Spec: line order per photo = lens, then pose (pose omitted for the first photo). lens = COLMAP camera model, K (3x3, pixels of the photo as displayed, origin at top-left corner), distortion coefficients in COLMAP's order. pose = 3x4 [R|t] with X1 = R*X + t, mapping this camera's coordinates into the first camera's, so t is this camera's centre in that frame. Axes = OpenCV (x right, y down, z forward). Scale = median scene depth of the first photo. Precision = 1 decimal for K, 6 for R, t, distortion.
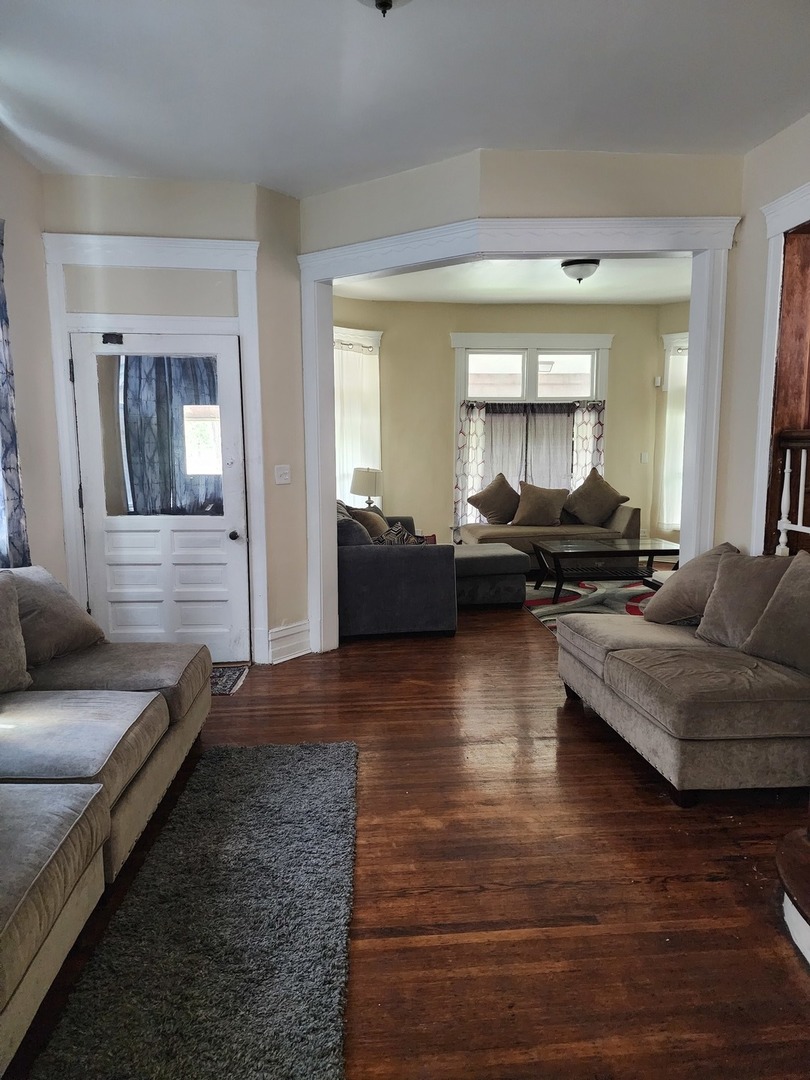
lens RADIAL K [[719.6, 0, 408.7], [0, 719.6, 532.7], [0, 0, 1]] dist [0.119220, -0.090798]
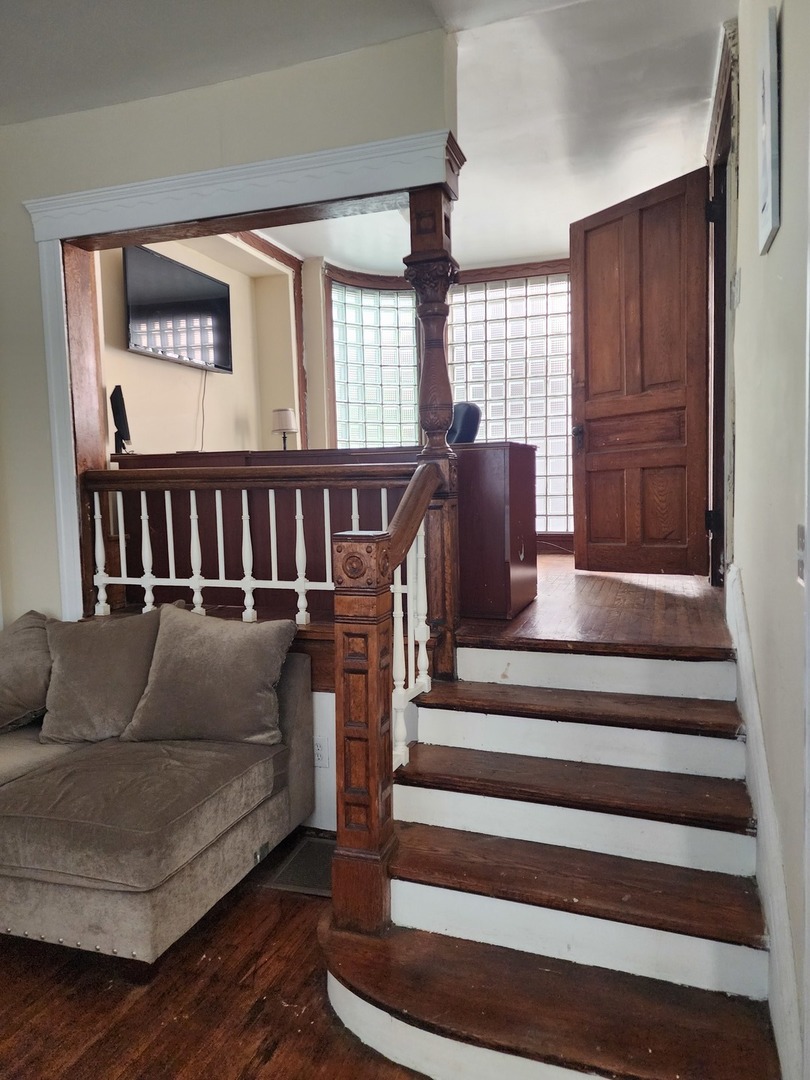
lens RADIAL K [[719.6, 0, 408.7], [0, 719.6, 532.7], [0, 0, 1]] dist [0.119220, -0.090798]
pose [[0.419809, -0.062635, 0.905449, -0.144053], [0.118731, 0.992833, 0.013631, -0.042530], [-0.899813, 0.101782, 0.424237, 0.385282]]
